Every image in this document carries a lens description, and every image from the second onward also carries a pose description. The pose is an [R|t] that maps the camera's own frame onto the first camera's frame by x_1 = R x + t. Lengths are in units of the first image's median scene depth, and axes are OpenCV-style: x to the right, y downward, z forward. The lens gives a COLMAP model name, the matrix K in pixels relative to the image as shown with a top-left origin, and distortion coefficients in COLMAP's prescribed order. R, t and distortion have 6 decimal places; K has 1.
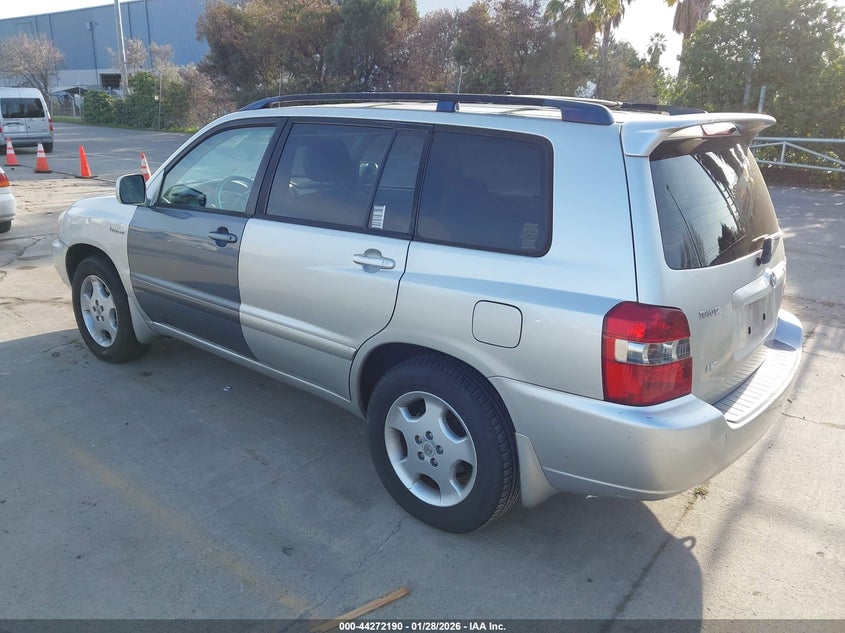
lens RADIAL K [[745.5, 0, 415.0], [0, 745.5, 315.4], [0, 0, 1]] dist [0.008894, -0.004508]
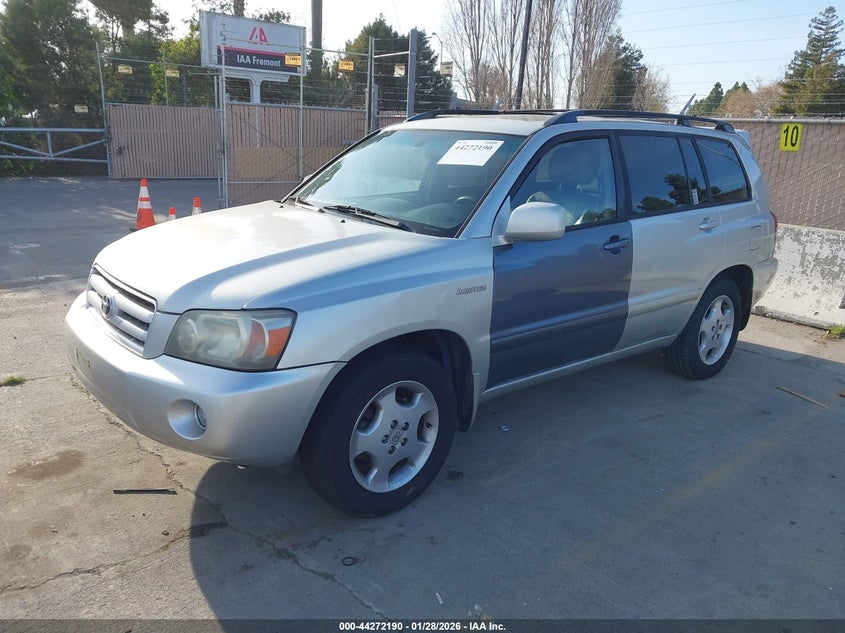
lens RADIAL K [[745.5, 0, 421.6], [0, 745.5, 320.6], [0, 0, 1]] dist [0.008894, -0.004508]
pose [[0.069493, -0.270126, 0.960314, -1.343256], [0.228037, 0.941455, 0.248319, -0.335220], [-0.971169, 0.201731, 0.127023, 1.182393]]
